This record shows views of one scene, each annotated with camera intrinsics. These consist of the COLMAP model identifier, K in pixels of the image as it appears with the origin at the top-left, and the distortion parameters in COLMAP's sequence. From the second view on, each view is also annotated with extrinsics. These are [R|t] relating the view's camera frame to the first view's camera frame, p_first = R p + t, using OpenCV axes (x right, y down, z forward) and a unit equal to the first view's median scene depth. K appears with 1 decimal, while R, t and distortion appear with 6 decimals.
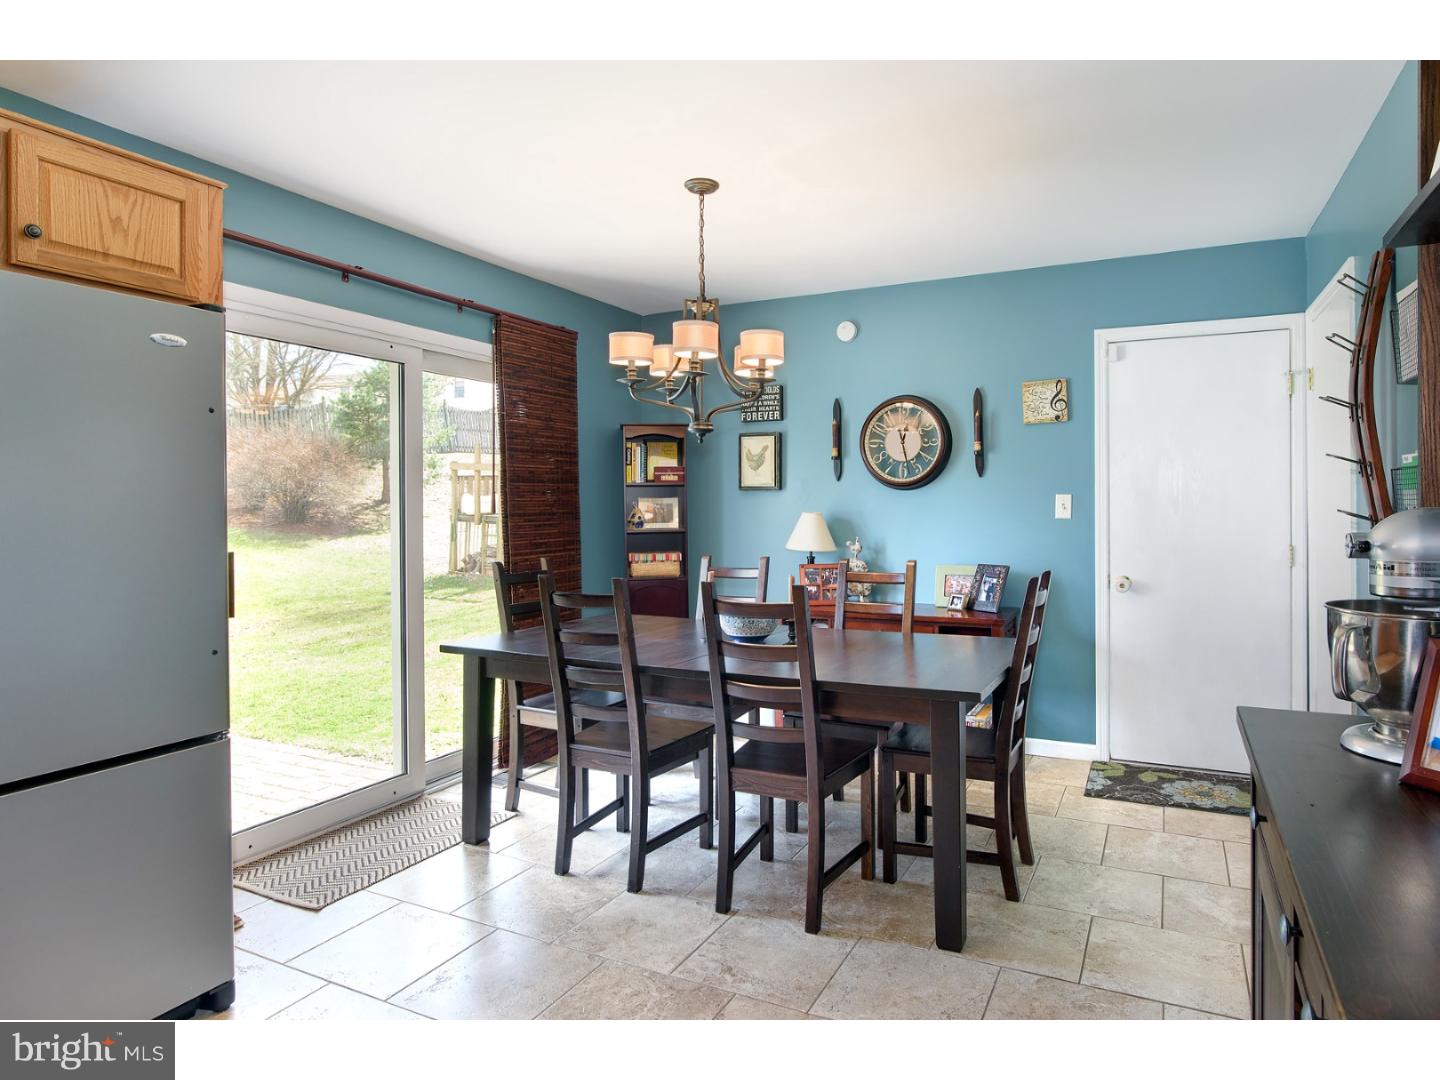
lens RADIAL K [[869.2, 0, 721.7], [0, 869.2, 525.8], [0, 0, 1]] dist [-0.005447, 0.000177]
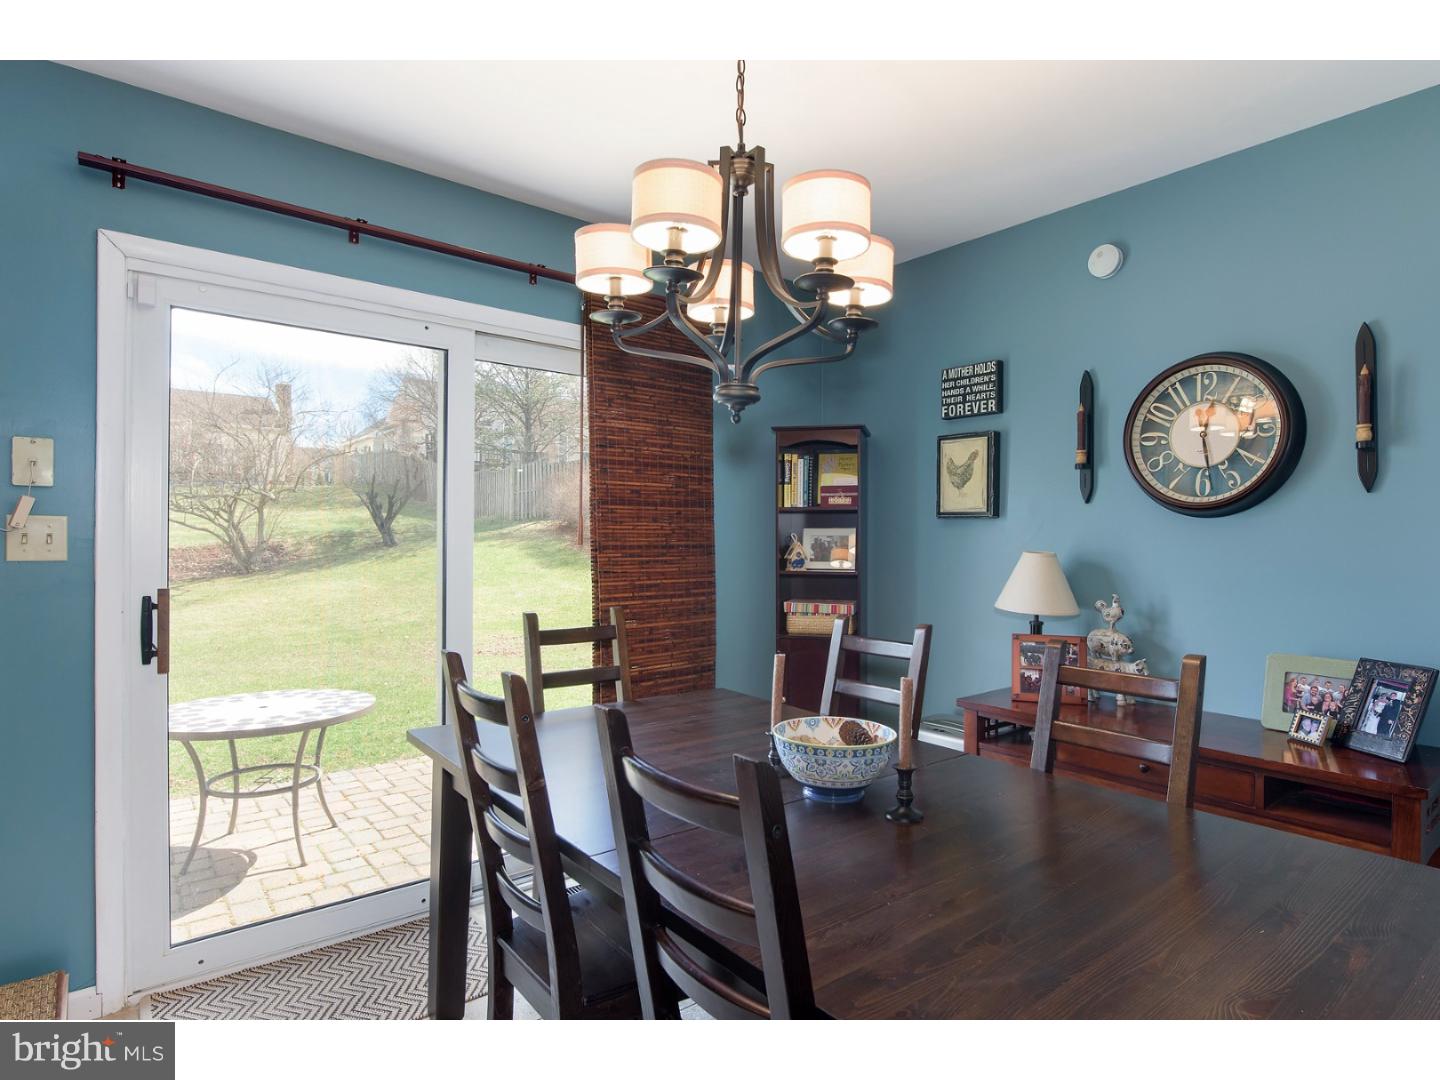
lens RADIAL K [[773.8, 0, 718.7], [0, 773.8, 549.7], [0, 0, 1]] dist [-0.012812, 0.001531]
pose [[0.917151, 0.020145, -0.398031, 0.114798], [-0.024128, 0.999696, -0.005001, -0.008800], [0.397809, 0.014190, 0.917358, 0.392569]]
